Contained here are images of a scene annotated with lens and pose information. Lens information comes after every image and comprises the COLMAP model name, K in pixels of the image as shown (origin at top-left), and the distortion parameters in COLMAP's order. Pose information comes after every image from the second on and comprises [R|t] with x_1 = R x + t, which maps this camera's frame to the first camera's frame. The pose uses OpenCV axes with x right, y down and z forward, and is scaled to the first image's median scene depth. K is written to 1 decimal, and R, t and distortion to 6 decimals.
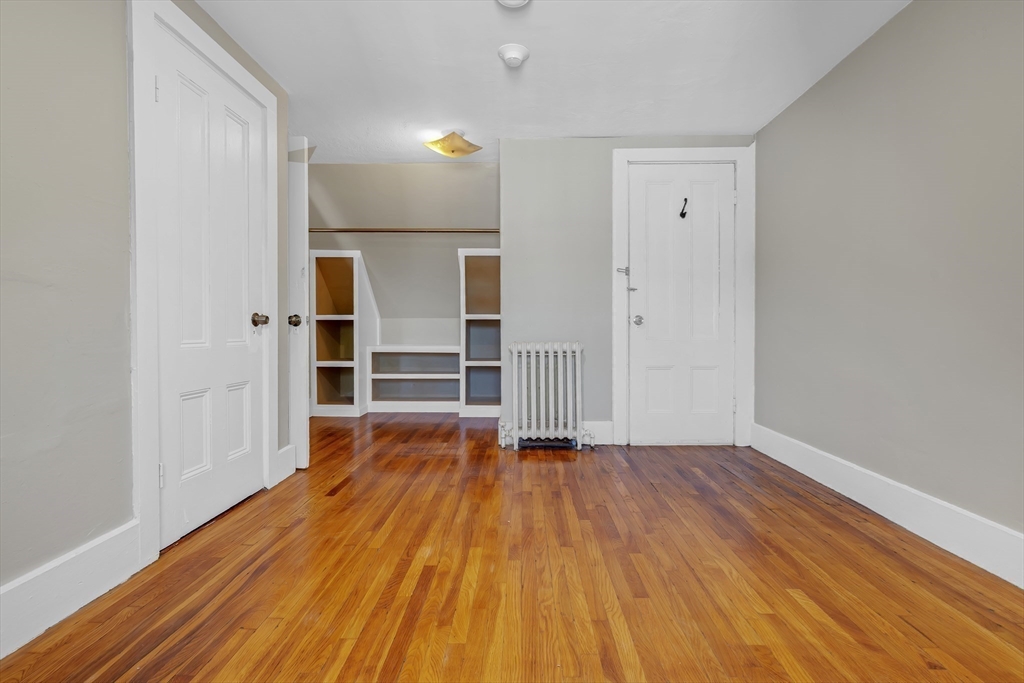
lens RADIAL K [[465.6, 0, 519.3], [0, 465.6, 327.2], [0, 0, 1]] dist [0.004888, -0.000811]
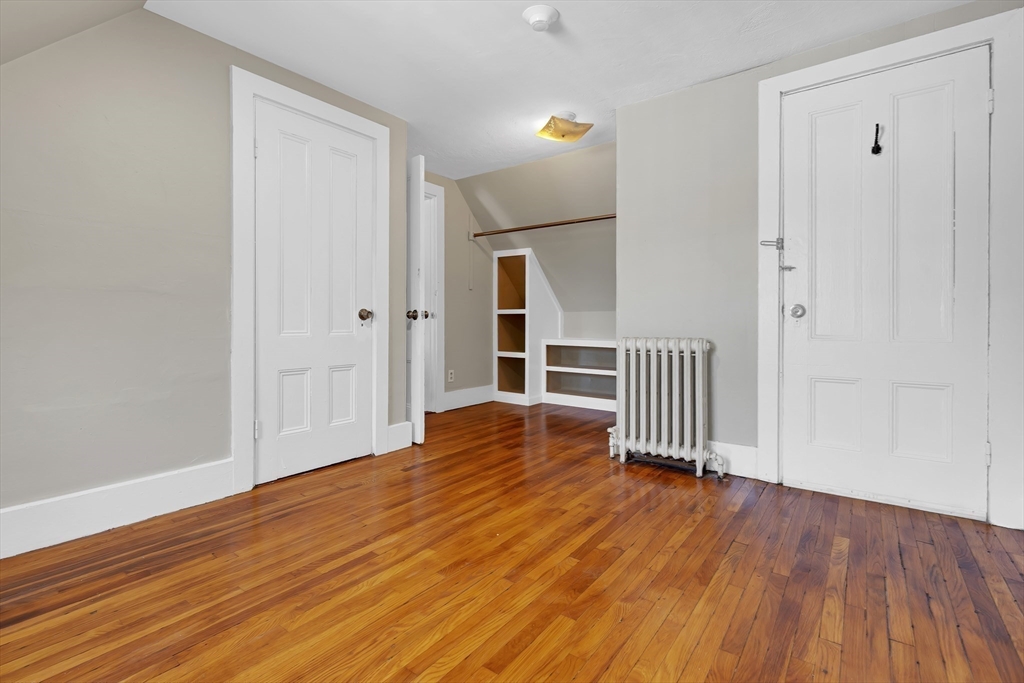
lens RADIAL K [[465.6, 0, 512.5], [0, 465.6, 317.0], [0, 0, 1]] dist [0.004888, -0.000811]
pose [[0.808958, -0.004129, -0.587852, 0.477074], [-0.000340, 0.999972, -0.007491, -0.000801], [0.587866, 0.006260, 0.808934, 0.248446]]
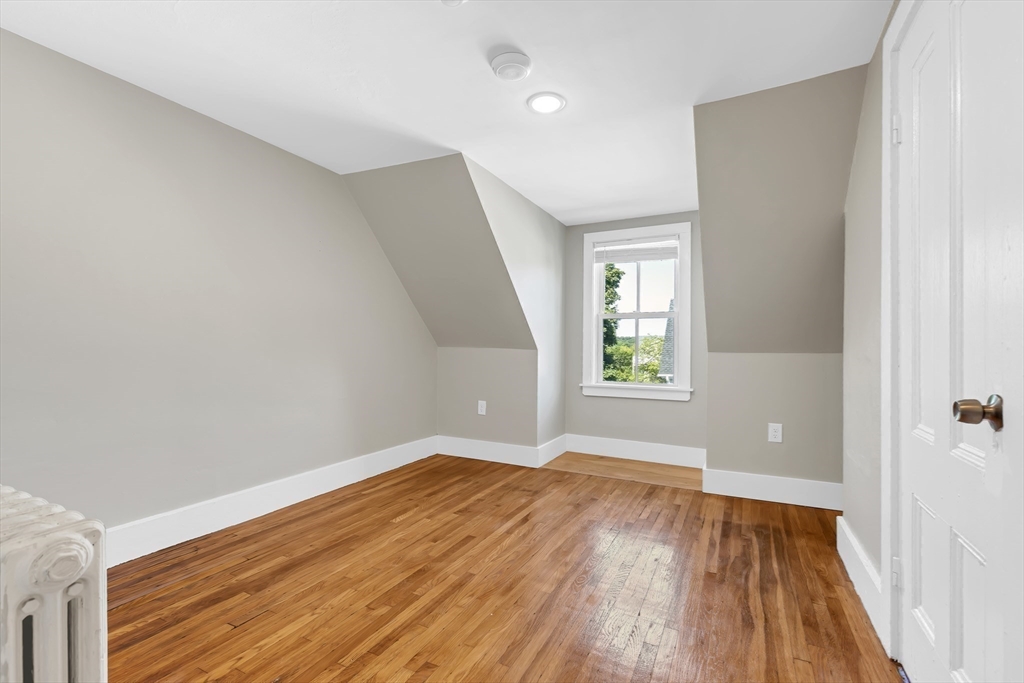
lens RADIAL K [[465.6, 0, 498.8], [0, 465.6, 349.9], [0, 0, 1]] dist [0.004888, -0.000811]
pose [[-0.885657, -0.009596, 0.464241, -0.380781], [-0.006980, 0.999949, 0.007352, -0.068354], [-0.464288, 0.003271, -0.885678, 1.557311]]
